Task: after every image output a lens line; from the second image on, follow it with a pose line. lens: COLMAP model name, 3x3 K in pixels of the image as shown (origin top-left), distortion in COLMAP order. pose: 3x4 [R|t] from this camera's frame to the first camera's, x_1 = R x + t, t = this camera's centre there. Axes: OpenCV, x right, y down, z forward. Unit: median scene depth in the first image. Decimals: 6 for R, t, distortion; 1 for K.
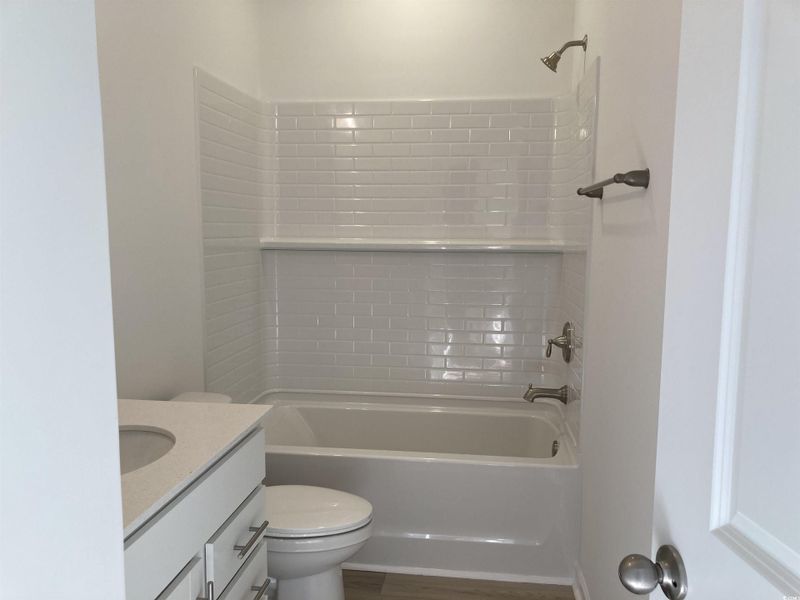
lens RADIAL K [[653.5, 0, 401.8], [0, 653.5, 307.8], [0, 0, 1]] dist [0.036278, -0.035431]
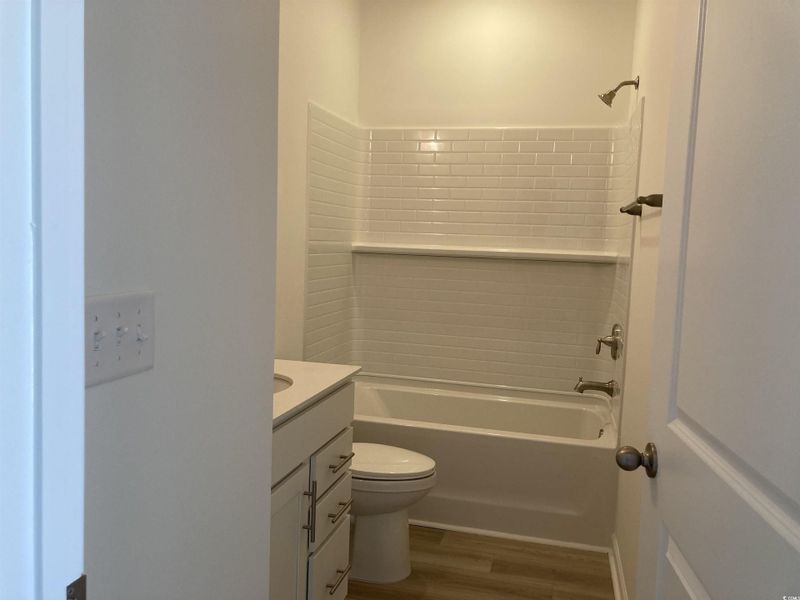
lens RADIAL K [[653.5, 0, 400.4], [0, 653.5, 296.0], [0, 0, 1]] dist [0.036278, -0.035431]
pose [[0.991452, 0.041157, -0.123814, 0.021228], [-0.045629, 0.998397, -0.033502, 0.027626], [0.122236, 0.038865, 0.991740, -0.167117]]
